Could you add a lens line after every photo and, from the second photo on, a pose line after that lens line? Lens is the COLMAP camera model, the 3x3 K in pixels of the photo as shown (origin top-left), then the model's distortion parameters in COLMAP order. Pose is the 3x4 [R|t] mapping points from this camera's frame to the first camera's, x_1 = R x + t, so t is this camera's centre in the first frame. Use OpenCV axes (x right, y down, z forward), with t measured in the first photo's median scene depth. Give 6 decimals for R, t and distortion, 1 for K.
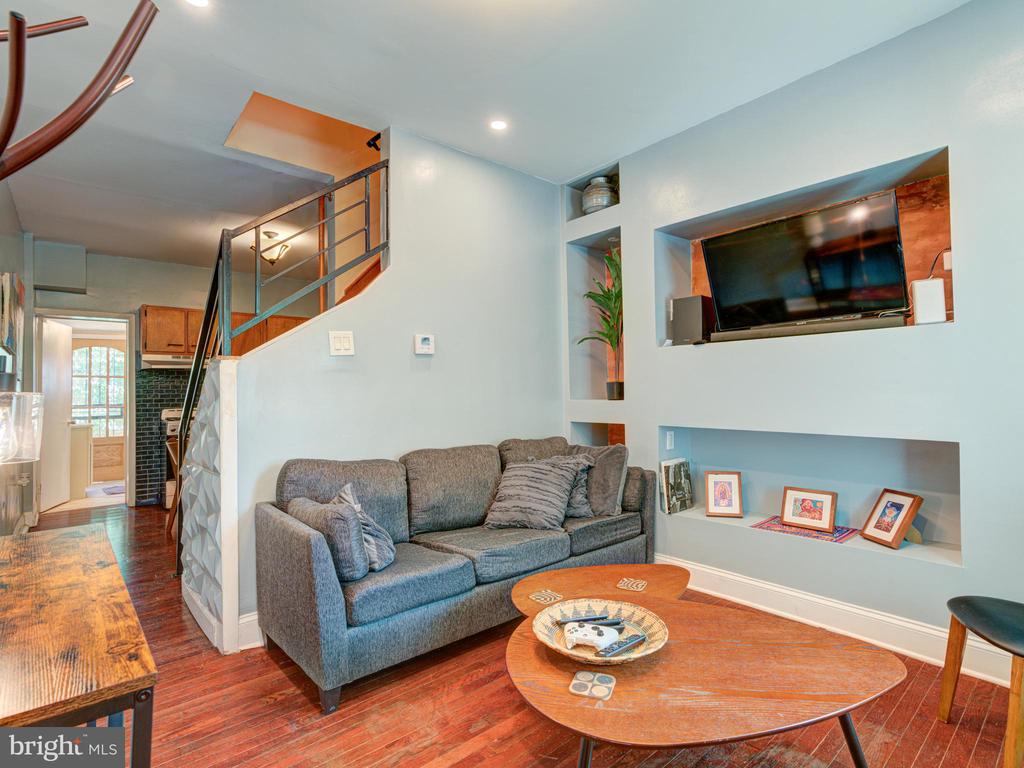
lens RADIAL K [[482.4, 0, 511.8], [0, 482.4, 376.6], [0, 0, 1]] dist [0.000371, 0.000579]
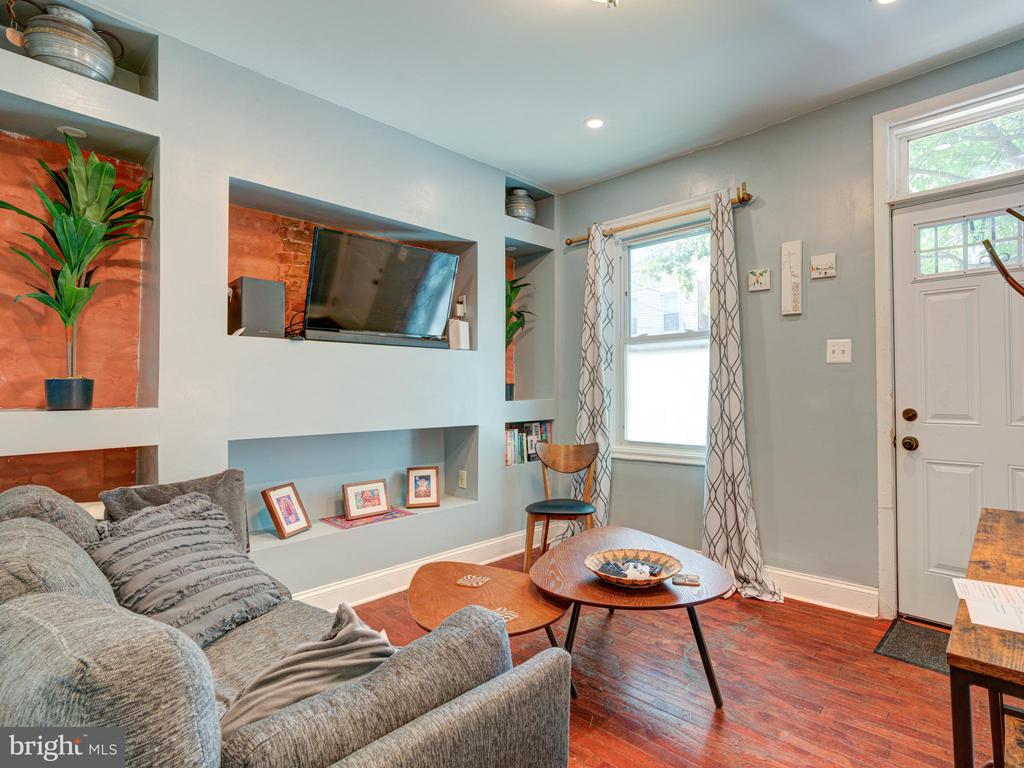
lens RADIAL K [[514.2, 0, 531.8], [0, 514.2, 382.2], [0, 0, 1]] dist [-0.003565, 0.014092]
pose [[-0.051970, 0.035176, 0.998029, -1.156812], [-0.020197, 0.999138, -0.036267, 0.070746], [-0.998444, -0.022042, -0.051215, 1.290752]]
